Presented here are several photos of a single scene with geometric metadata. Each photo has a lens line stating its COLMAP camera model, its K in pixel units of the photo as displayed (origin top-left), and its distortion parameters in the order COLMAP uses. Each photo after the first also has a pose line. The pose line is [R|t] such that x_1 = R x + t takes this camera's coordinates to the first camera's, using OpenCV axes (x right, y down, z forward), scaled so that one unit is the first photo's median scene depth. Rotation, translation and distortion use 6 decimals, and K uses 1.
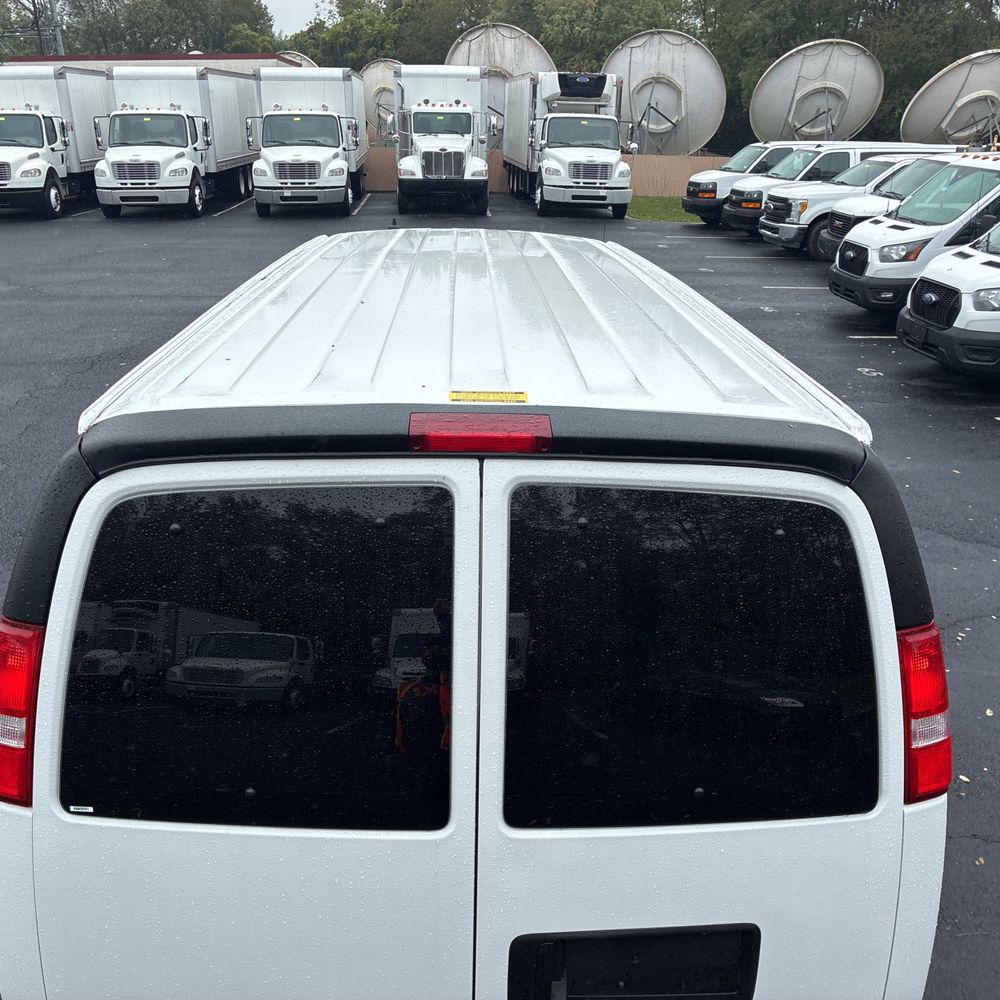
lens RADIAL K [[1014.0, 0, 500.7], [0, 1014.0, 507.8], [0, 0, 1]] dist [0.043410, -0.036213]
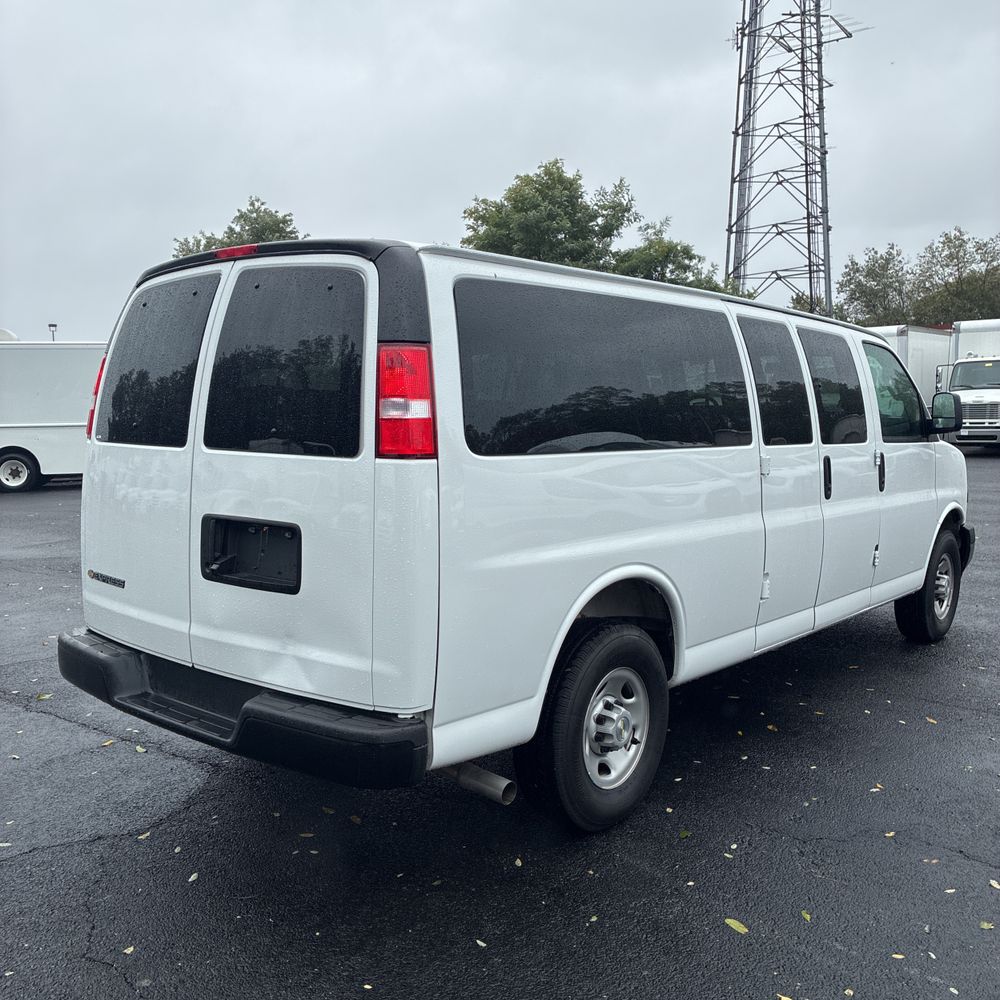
lens RADIAL K [[1012.2, 0, 492.8], [0, 1012.2, 495.9], [0, 0, 1]] dist [0.046905, -0.049205]
pose [[0.744524, 0.045701, -0.666030, 0.242664], [-0.226174, 0.955922, -0.187238, 0.092683], [0.628116, 0.290042, 0.722043, 0.001564]]
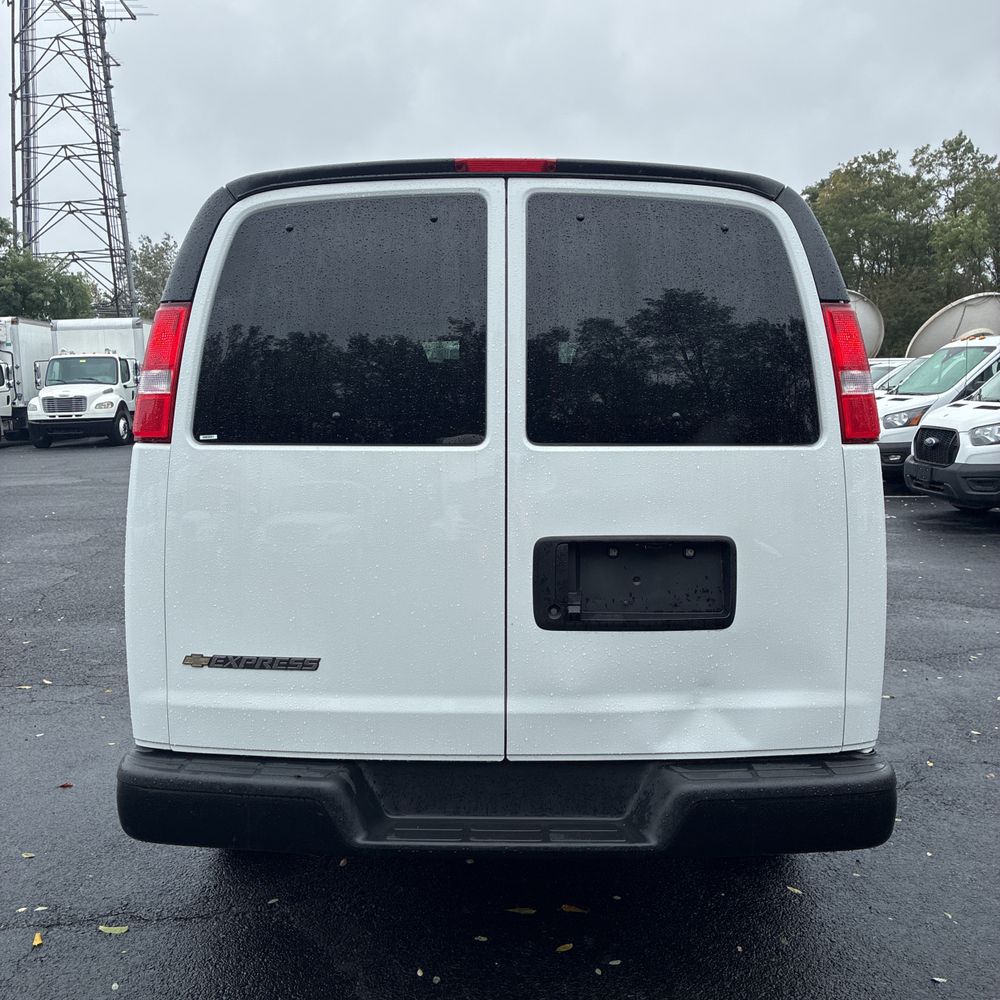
lens RADIAL K [[1012.2, 0, 492.8], [0, 1012.2, 495.9], [0, 0, 1]] dist [0.046905, -0.049205]
pose [[0.999042, -0.019465, -0.039188, 0.001263], [0.008832, 0.966877, -0.255090, 0.104599], [0.042855, 0.254499, 0.966123, -0.035229]]
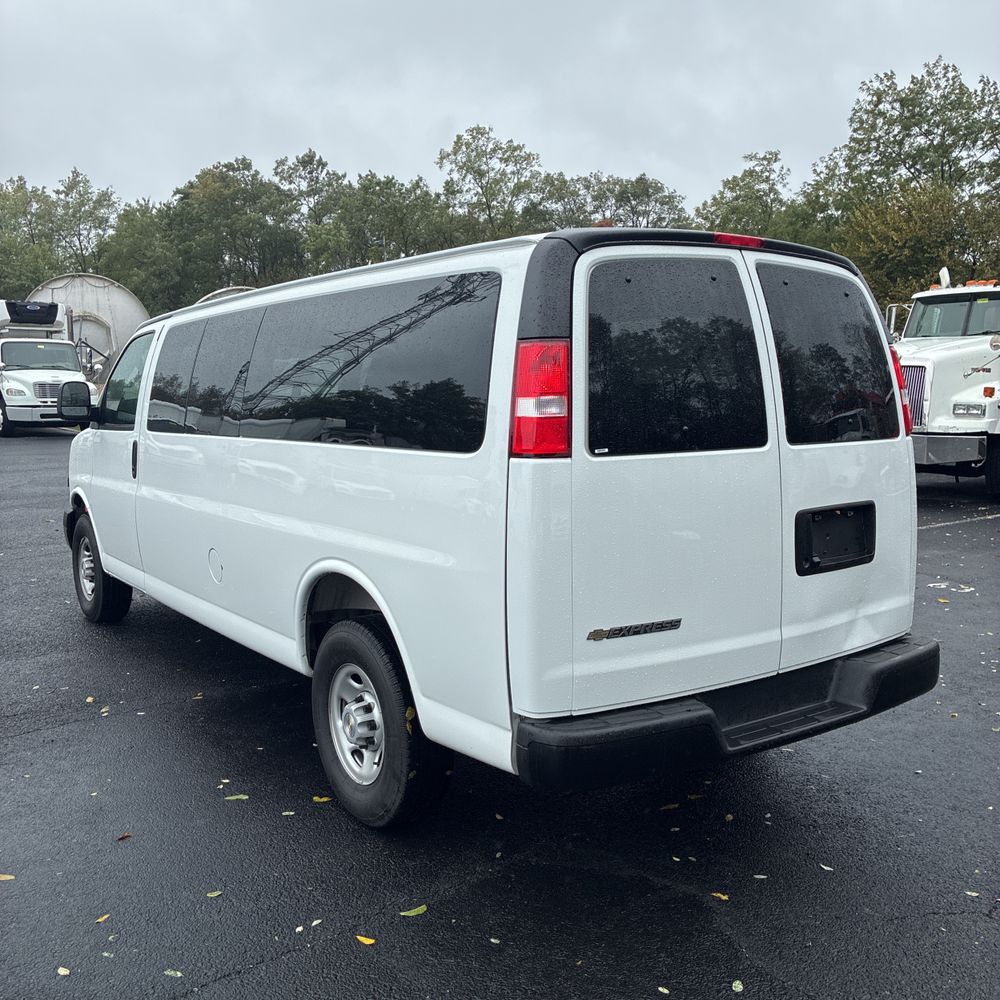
lens RADIAL K [[1012.2, 0, 492.8], [0, 1012.2, 495.9], [0, 0, 1]] dist [0.046905, -0.049205]
pose [[0.839139, -0.091037, 0.536245, -0.209791], [0.218631, 0.959197, -0.179283, 0.090528], [-0.498043, 0.267683, 0.824803, -0.031811]]
